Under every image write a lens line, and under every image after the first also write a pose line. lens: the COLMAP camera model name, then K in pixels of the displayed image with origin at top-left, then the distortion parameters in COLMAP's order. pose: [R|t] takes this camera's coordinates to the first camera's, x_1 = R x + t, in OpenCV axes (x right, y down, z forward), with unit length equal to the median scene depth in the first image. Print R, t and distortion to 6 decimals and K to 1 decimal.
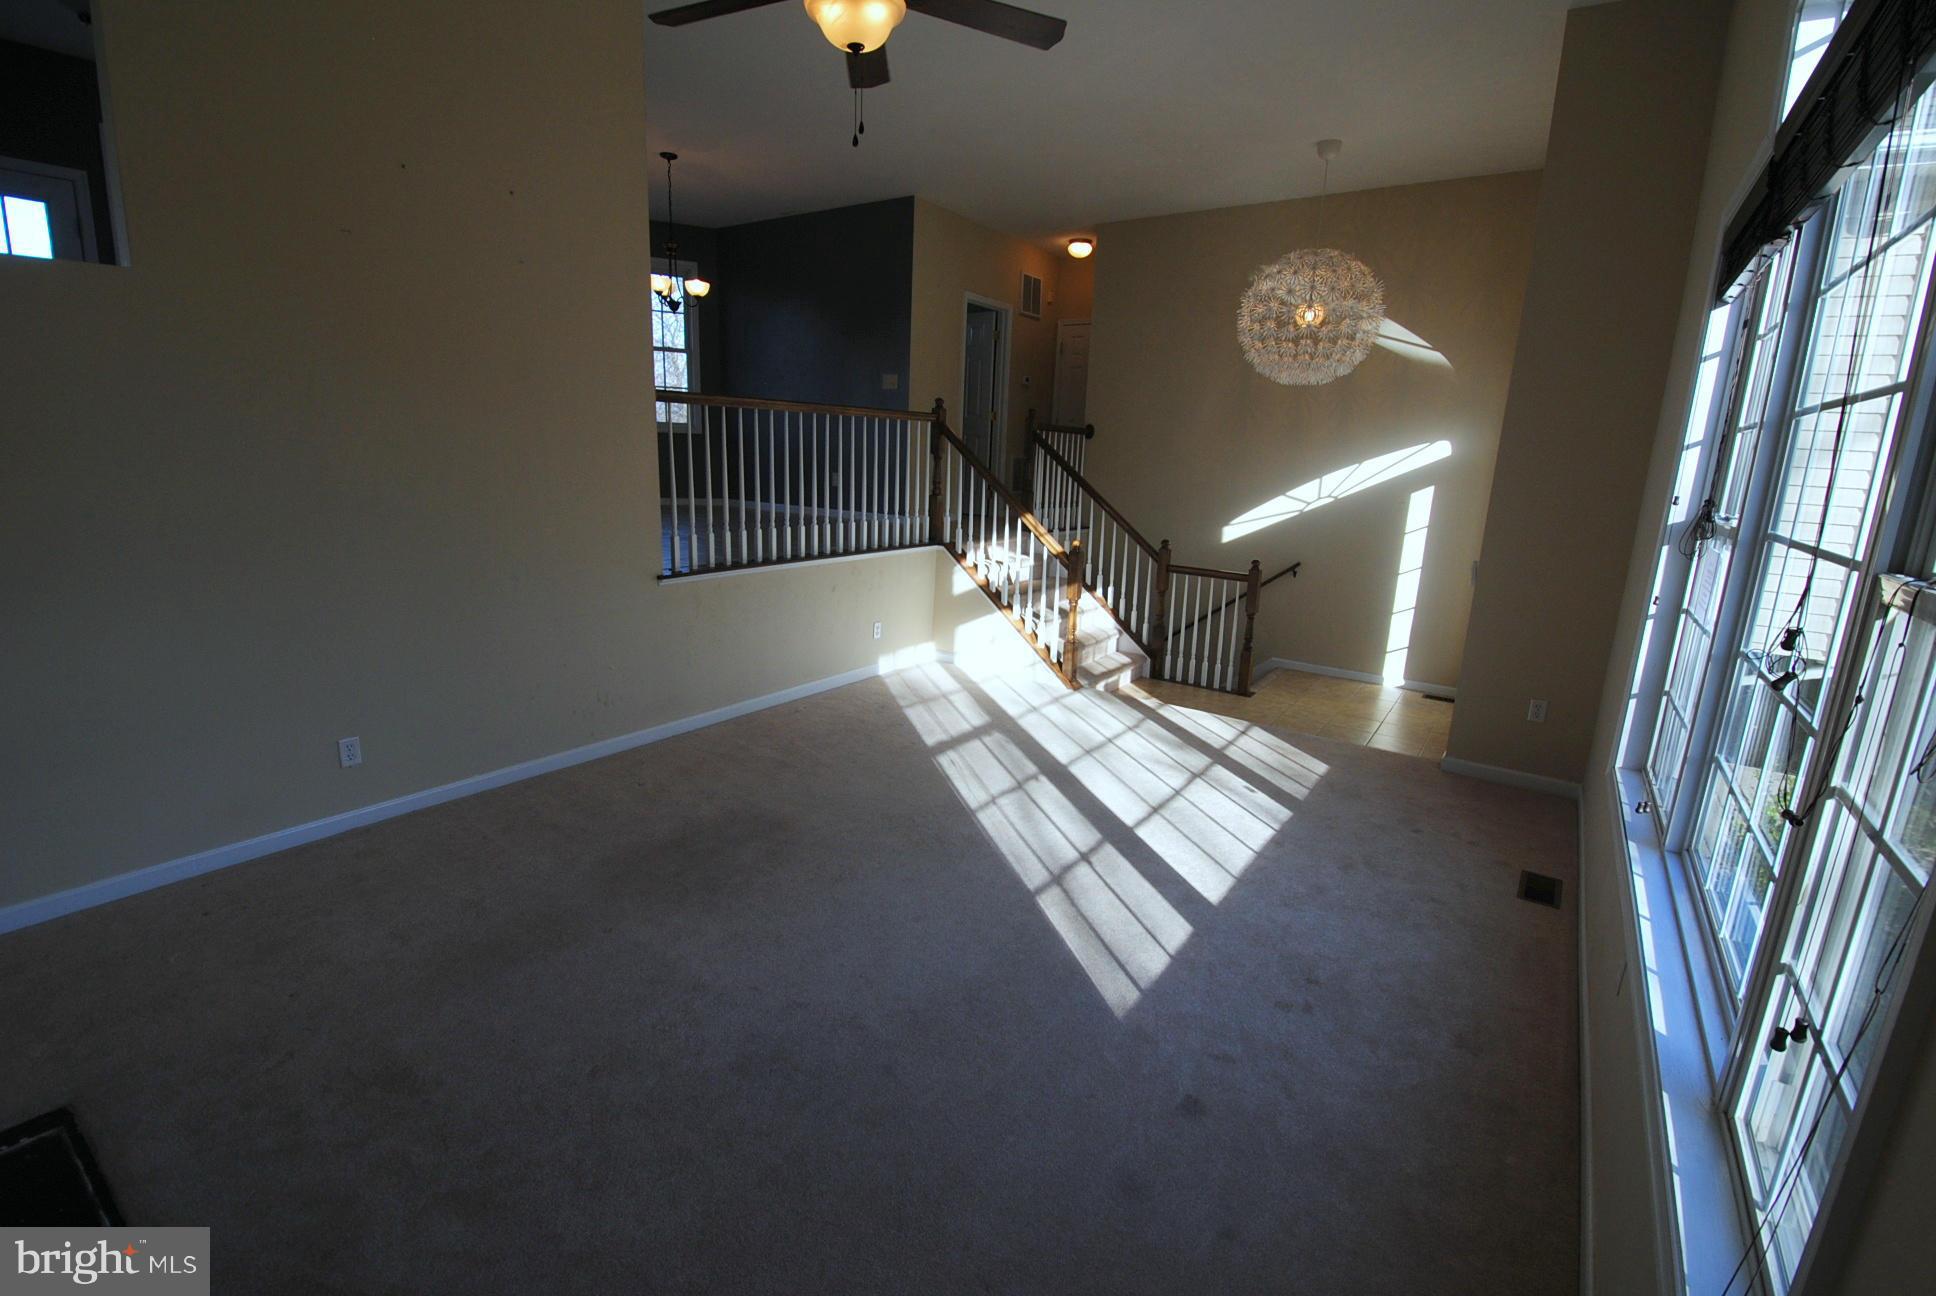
lens RADIAL K [[877.5, 0, 960.4], [0, 877.5, 636.3], [0, 0, 1]] dist [0.022453, -0.030736]
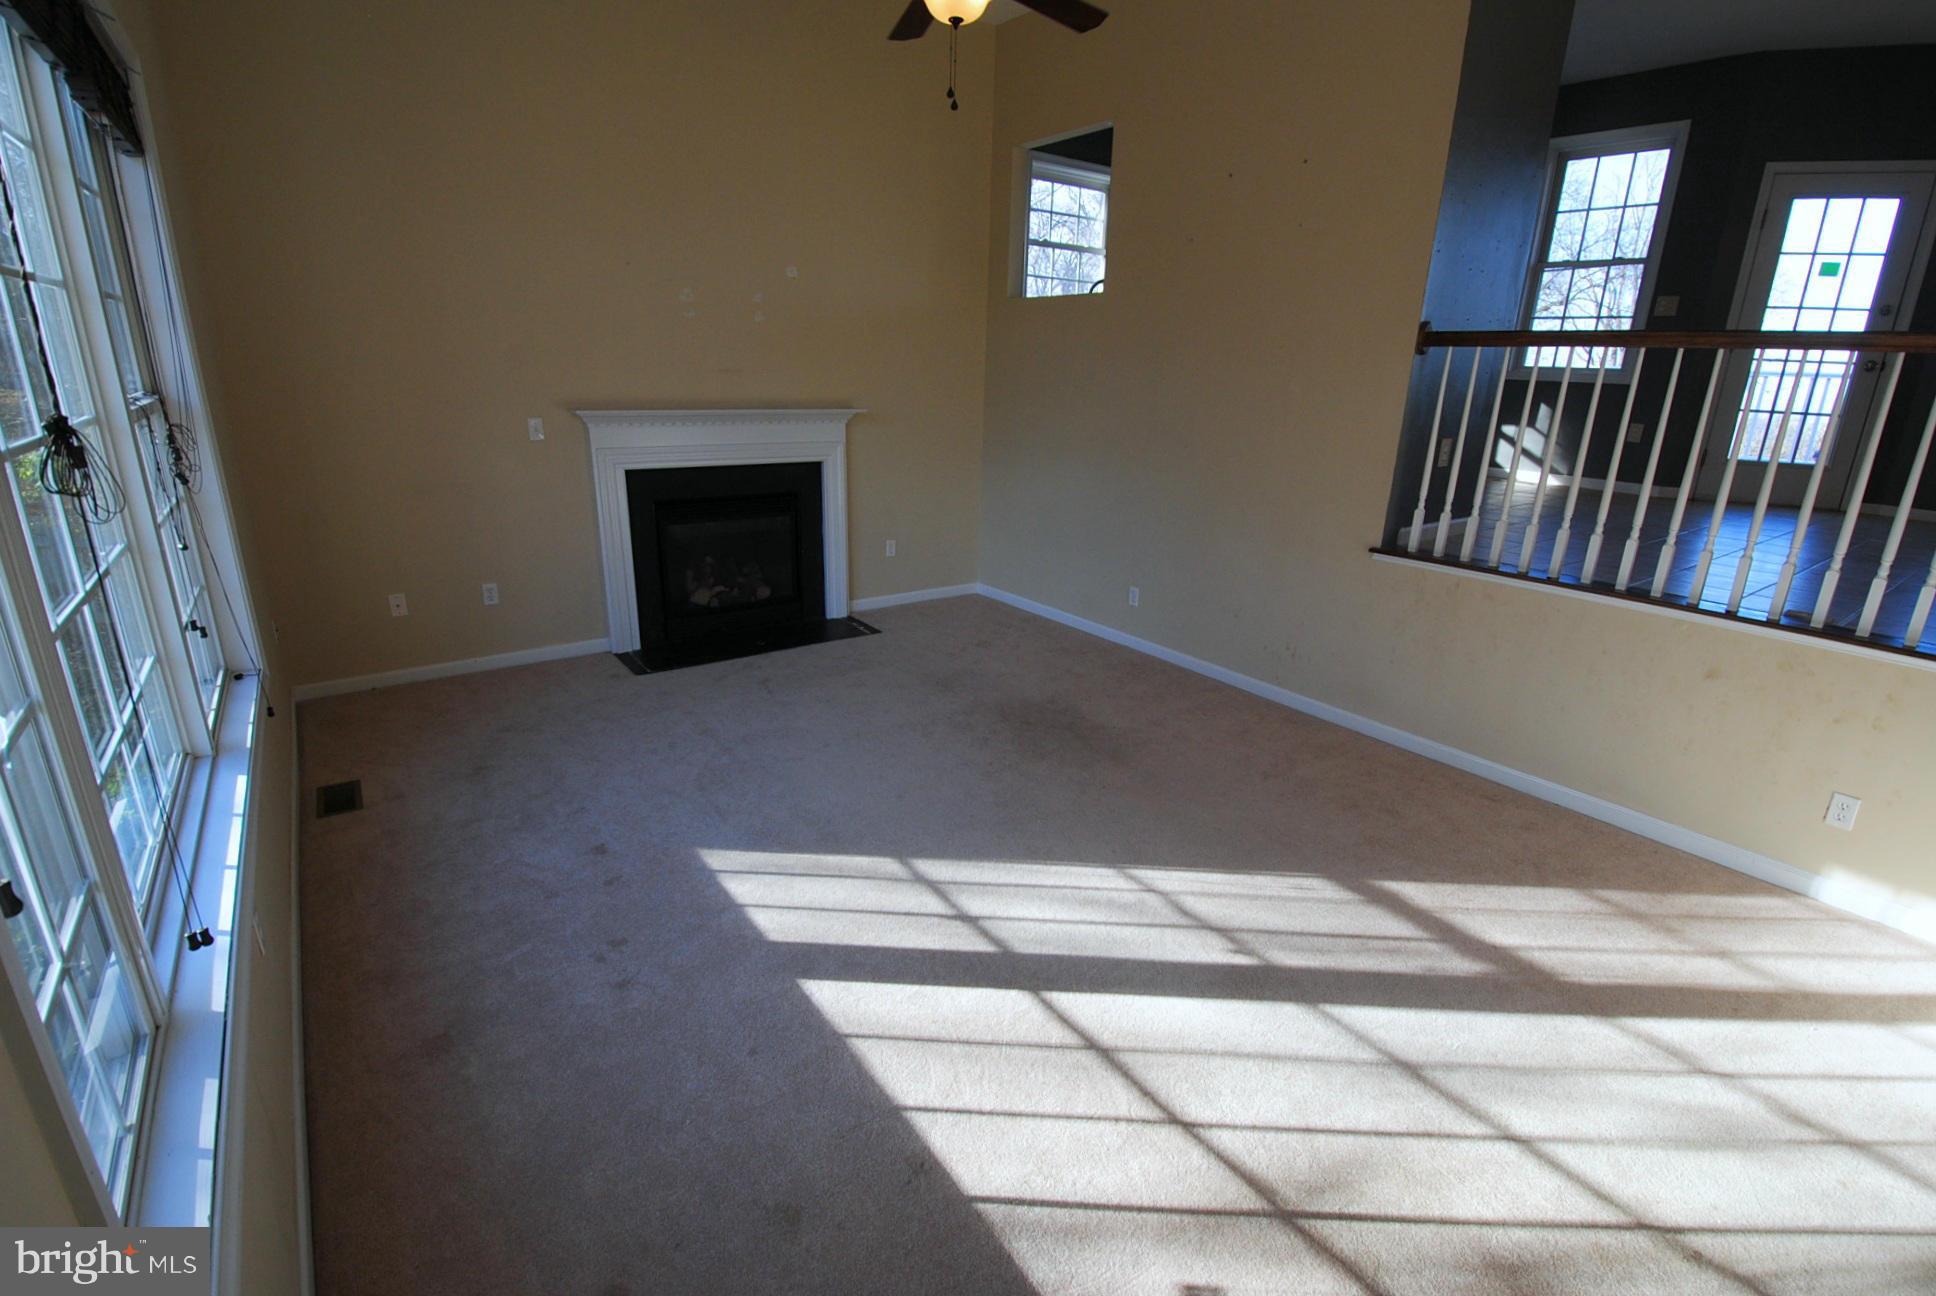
lens RADIAL K [[877.5, 0, 960.4], [0, 877.5, 636.3], [0, 0, 1]] dist [0.022453, -0.030736]
pose [[-0.340400, 0.233718, -0.910771, 0.653854], [-0.238315, 0.915544, 0.324013, -0.183216], [0.909579, 0.327345, -0.255953, 0.929585]]
